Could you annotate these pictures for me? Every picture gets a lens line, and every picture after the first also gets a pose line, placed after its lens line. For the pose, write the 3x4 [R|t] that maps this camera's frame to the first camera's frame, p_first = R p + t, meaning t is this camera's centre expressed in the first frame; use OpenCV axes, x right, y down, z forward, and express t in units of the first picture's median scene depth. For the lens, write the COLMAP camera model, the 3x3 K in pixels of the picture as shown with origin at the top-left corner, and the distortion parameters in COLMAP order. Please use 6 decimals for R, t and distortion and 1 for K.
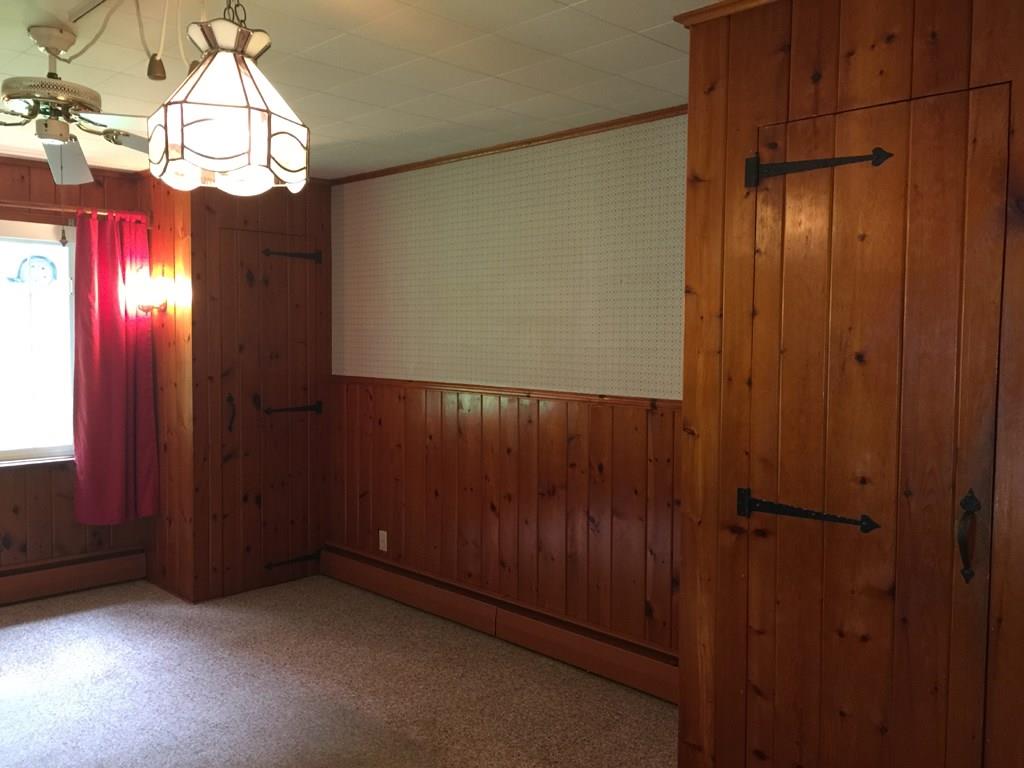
lens RADIAL K [[873.5, 0, 505.2], [0, 873.5, 370.9], [0, 0, 1]] dist [0.052016, -0.008142]
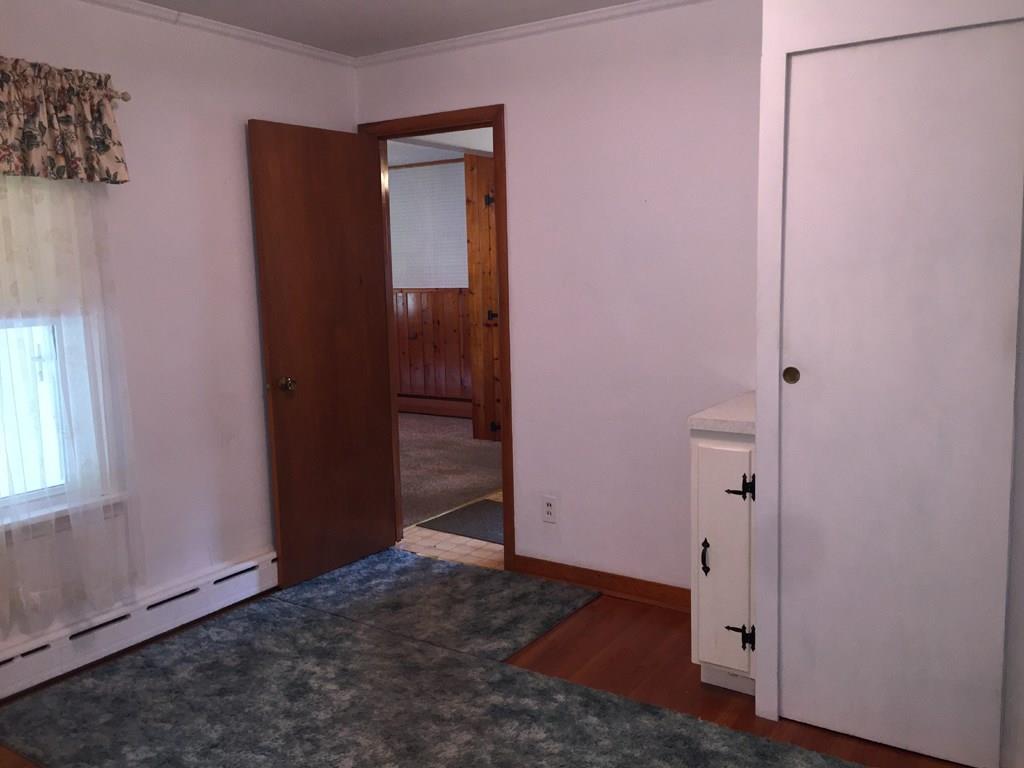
lens RADIAL K [[873.5, 0, 505.2], [0, 873.5, 370.9], [0, 0, 1]] dist [0.052016, -0.008142]
pose [[0.978947, -0.057634, 0.195811, -0.240118], [0.043258, 0.996098, 0.076920, 0.107800], [-0.199481, -0.066830, 0.977620, -1.742854]]
